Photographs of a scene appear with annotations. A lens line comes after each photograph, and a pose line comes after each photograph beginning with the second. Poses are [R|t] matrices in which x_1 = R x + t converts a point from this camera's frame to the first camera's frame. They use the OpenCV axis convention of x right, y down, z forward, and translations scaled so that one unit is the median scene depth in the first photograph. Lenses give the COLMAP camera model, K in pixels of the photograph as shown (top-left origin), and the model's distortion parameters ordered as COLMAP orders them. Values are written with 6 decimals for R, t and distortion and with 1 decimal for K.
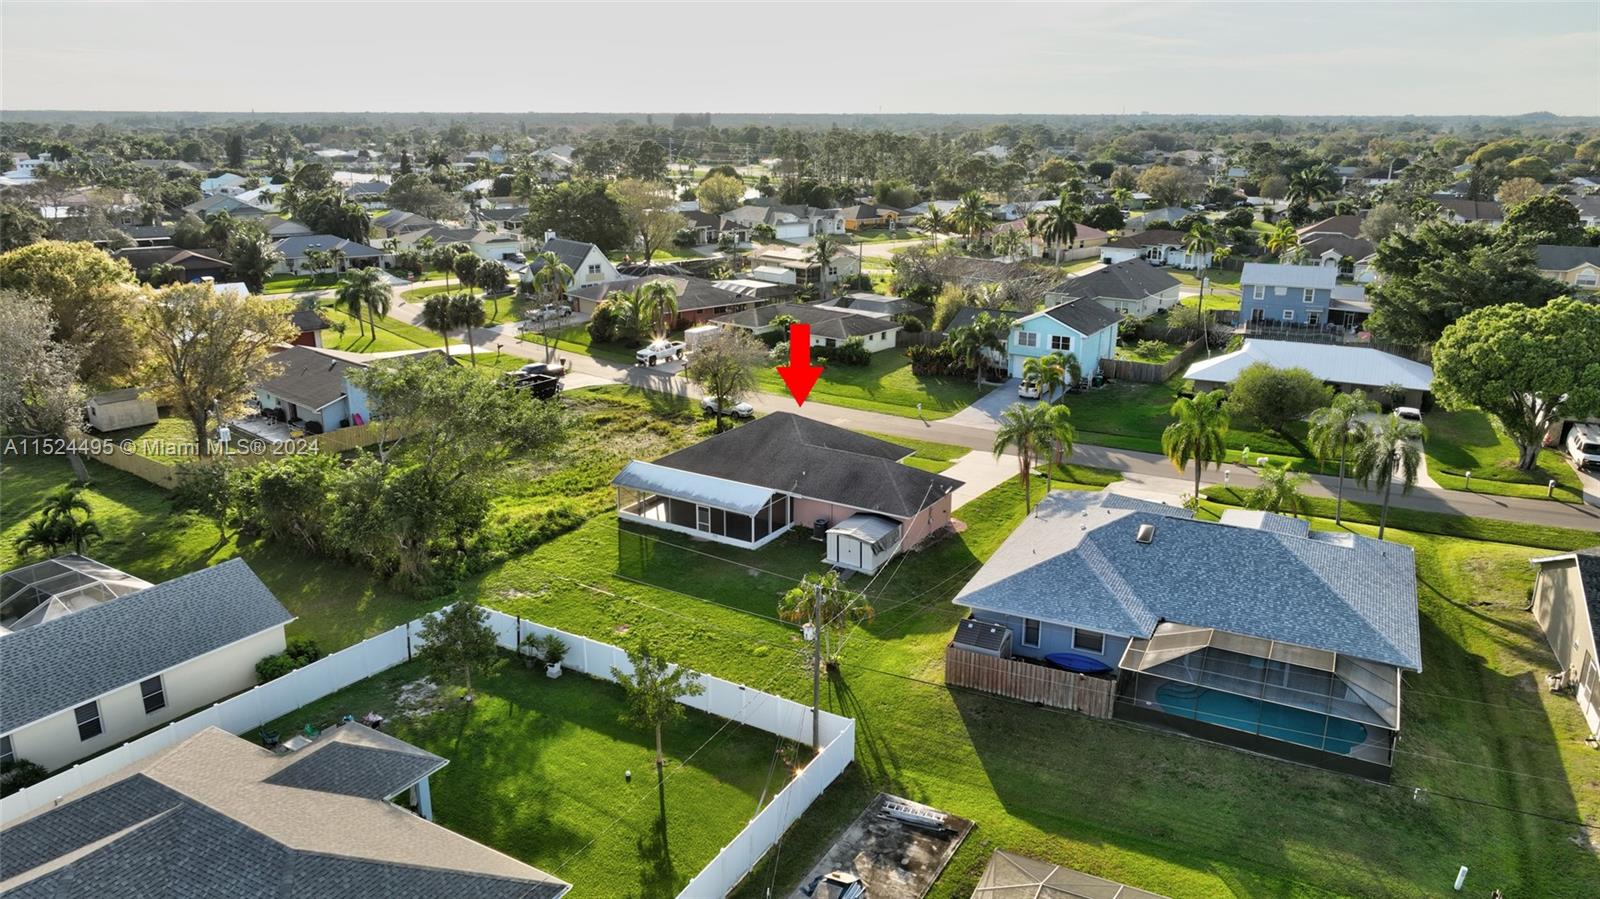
lens RADIAL K [[1130.3, 0, 794.9], [0, 1130.3, 446.5], [0, 0, 1]] dist [-0.001633, 0.014274]
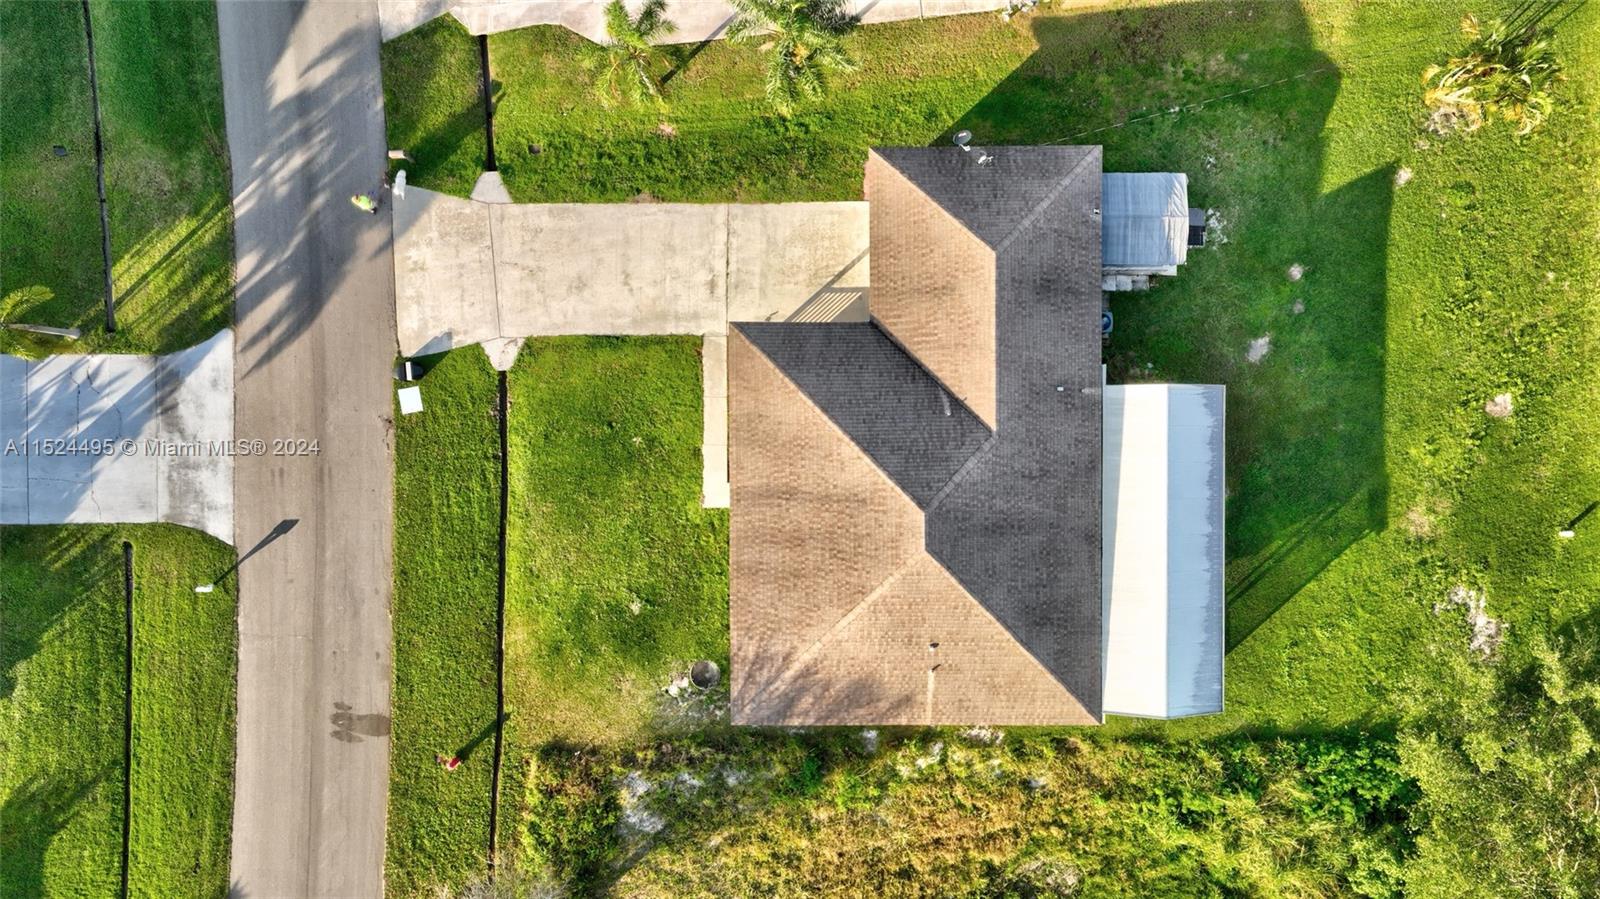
lens RADIAL K [[1130.3, 0, 801.2], [0, 1130.3, 448.2], [0, 0, 1]] dist [-0.001633, 0.014274]
pose [[-0.536942, -0.843556, -0.010281, 0.054369], [0.246239, -0.168369, 0.954473, -0.499808], [-0.806883, 0.509965, 0.298121, 0.920704]]
